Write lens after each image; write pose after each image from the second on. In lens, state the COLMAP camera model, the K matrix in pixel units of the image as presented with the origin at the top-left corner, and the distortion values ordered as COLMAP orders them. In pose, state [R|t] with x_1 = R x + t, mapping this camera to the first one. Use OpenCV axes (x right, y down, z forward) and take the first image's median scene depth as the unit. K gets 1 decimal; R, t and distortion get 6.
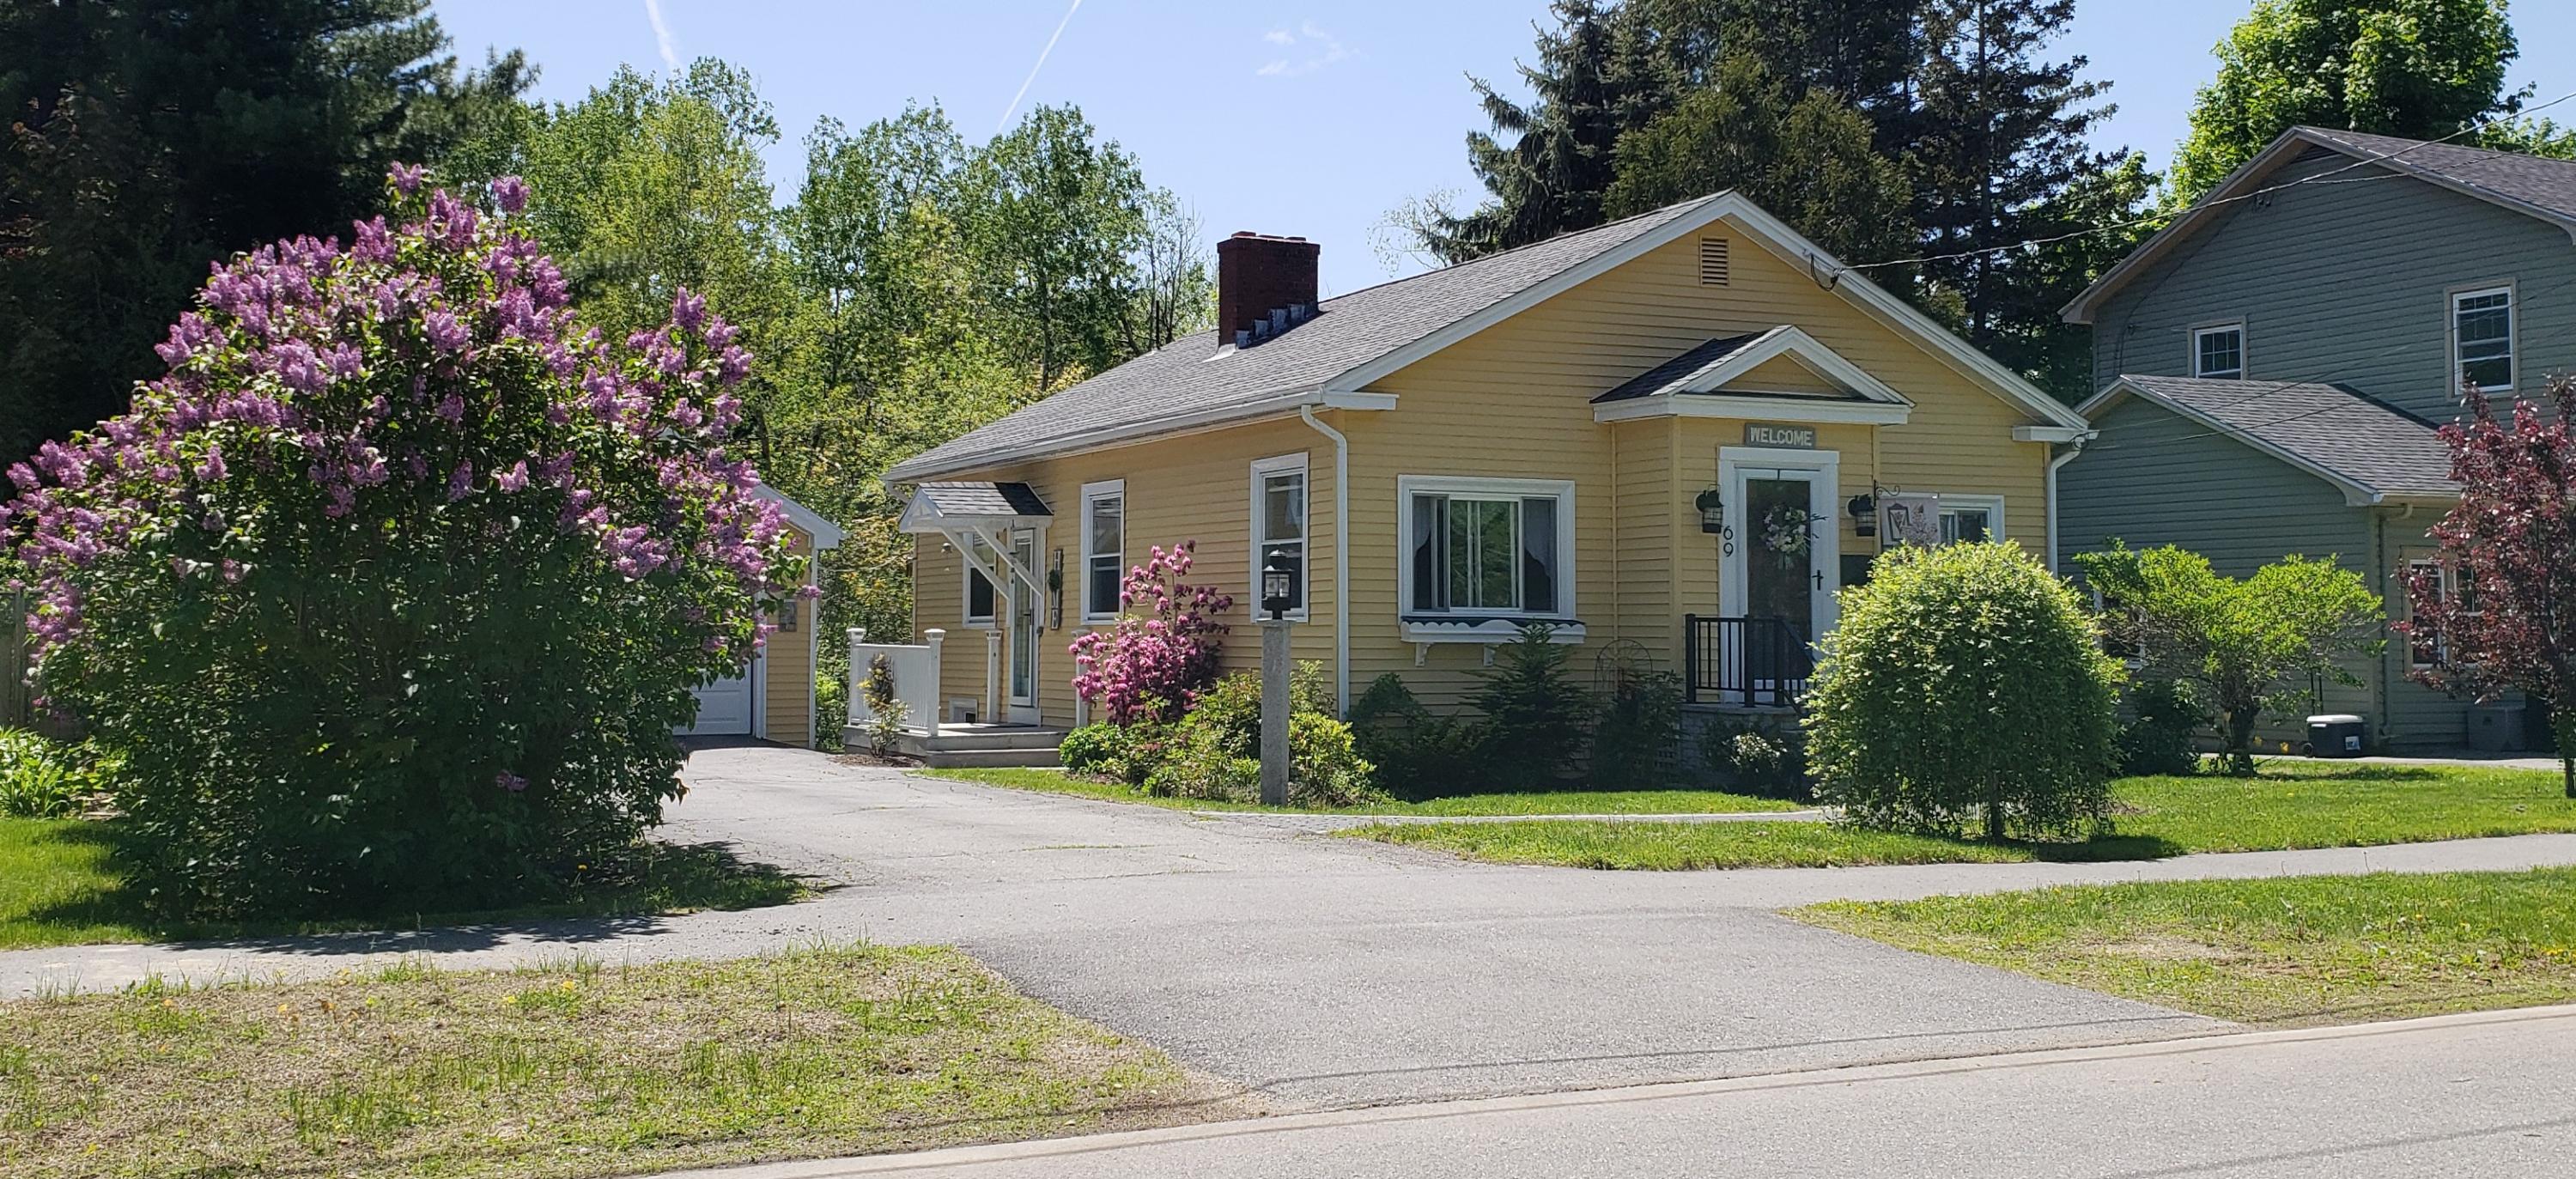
lens RADIAL K [[2402.1, 0, 1288.0], [0, 2402.1, 589.5], [0, 0, 1]] dist [0.007962, 0.004281]
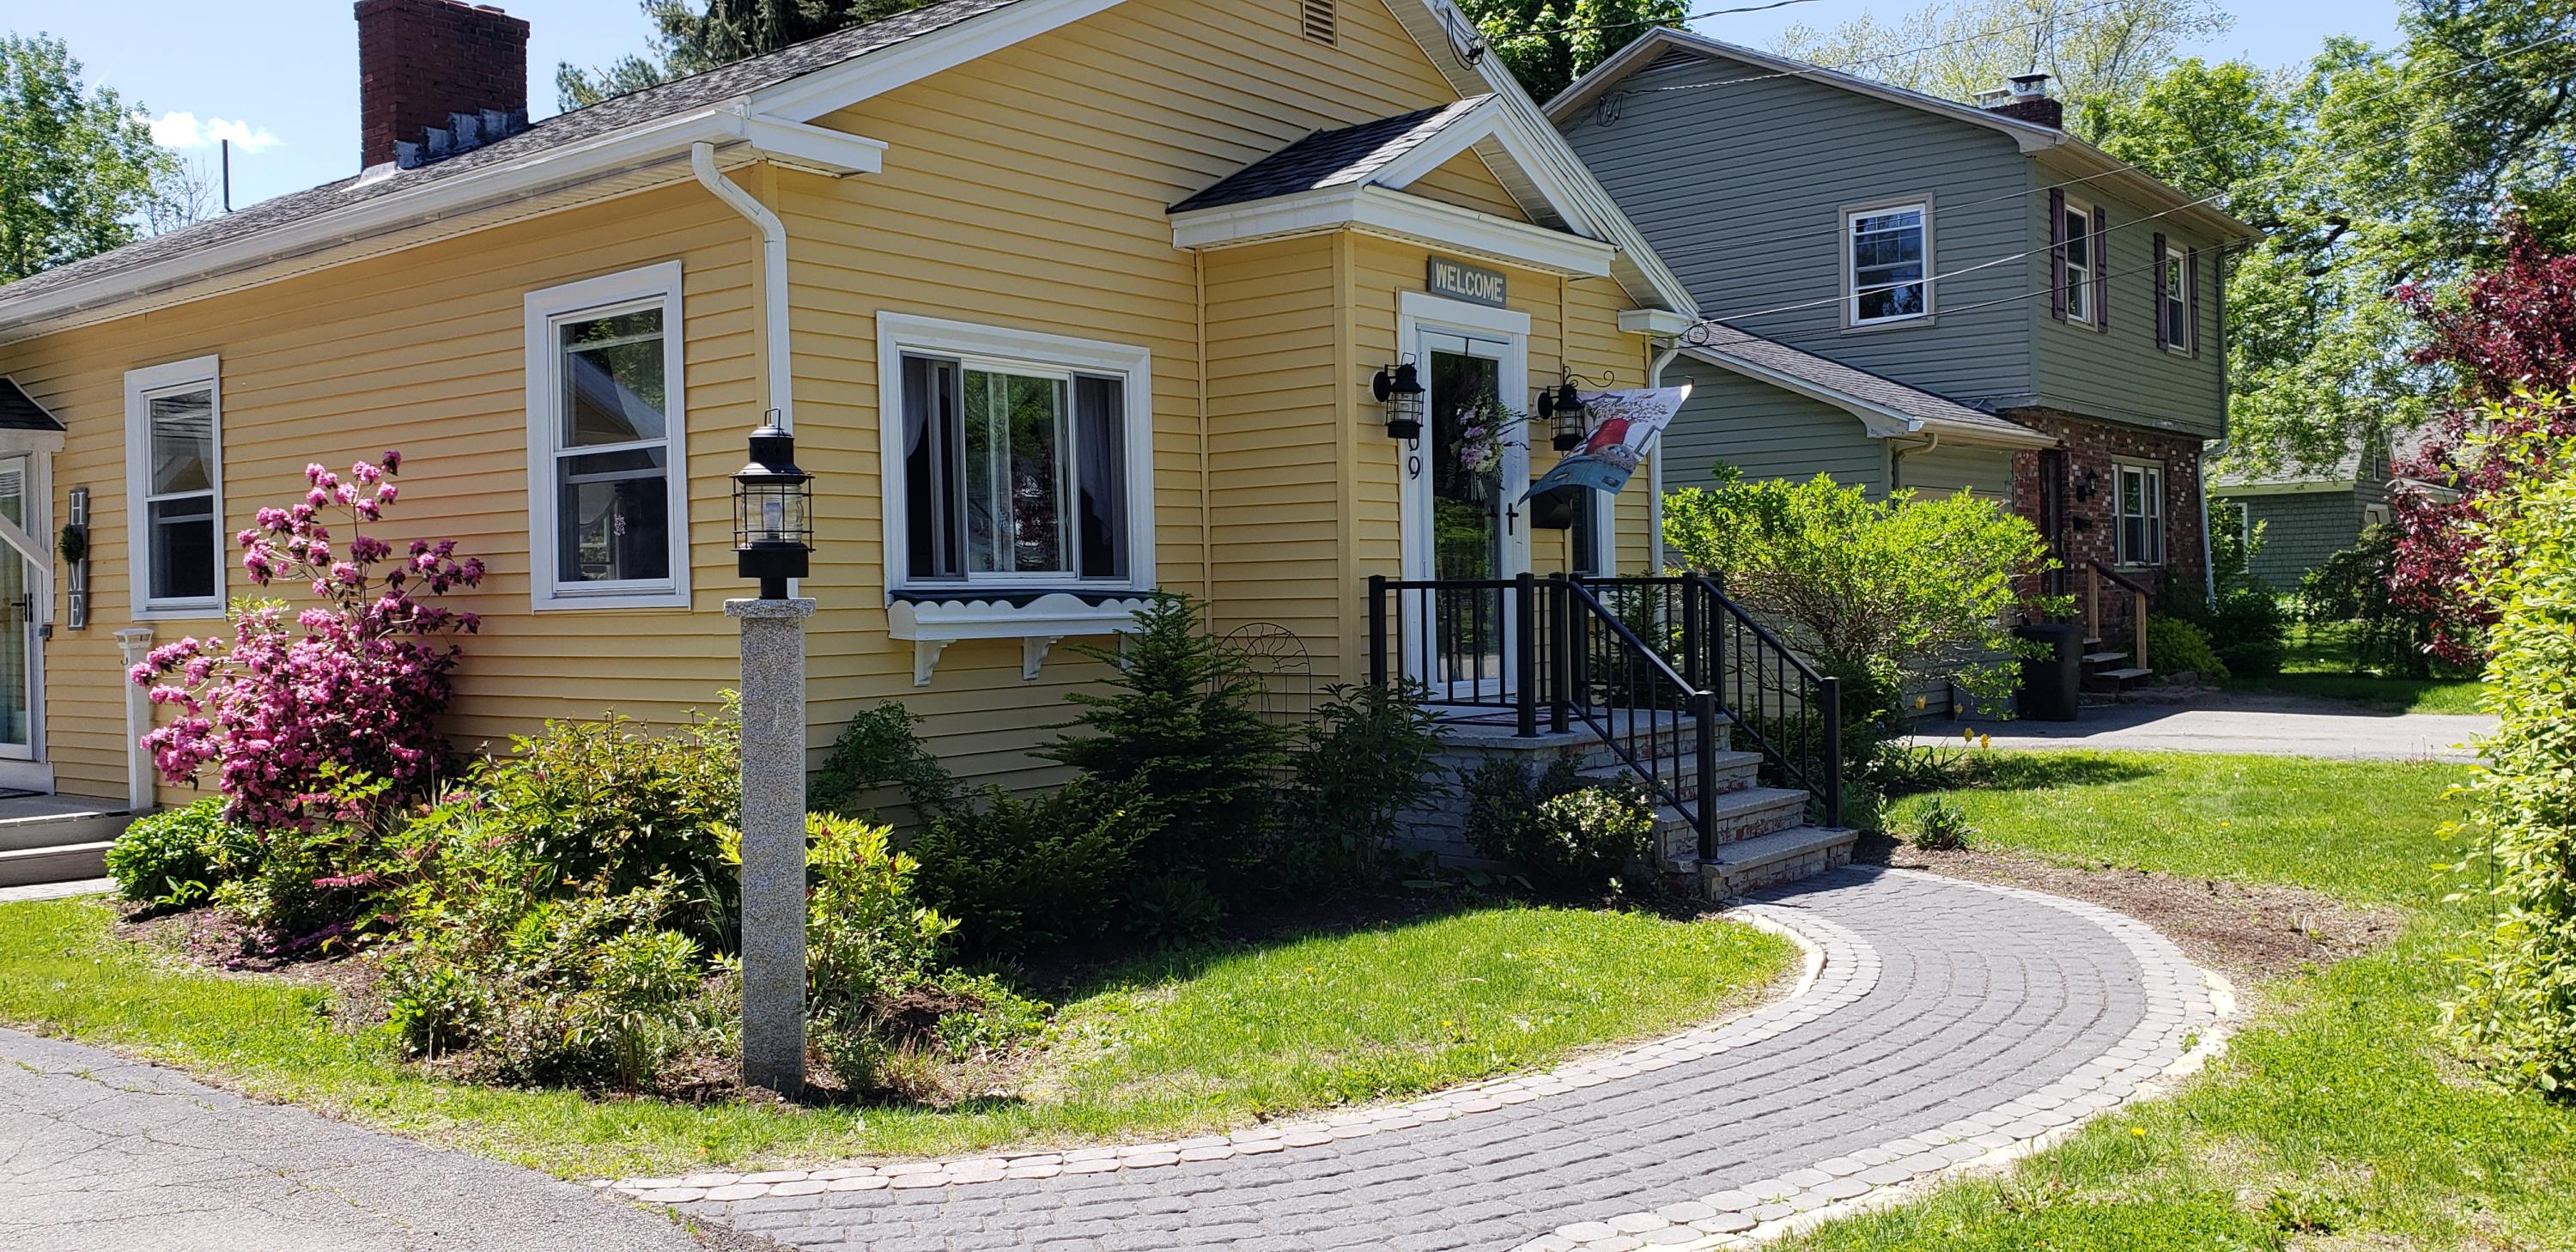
lens RADIAL K [[2031.6, 0, 1288.0], [0, 2031.6, 626.0], [0, 0, 1]] dist [0.057368, -0.080349]
pose [[0.900248, -0.028279, 0.434458, -0.062847], [0.015487, 0.999337, 0.032957, 0.005511], [-0.435102, -0.022941, 0.900089, 0.546791]]
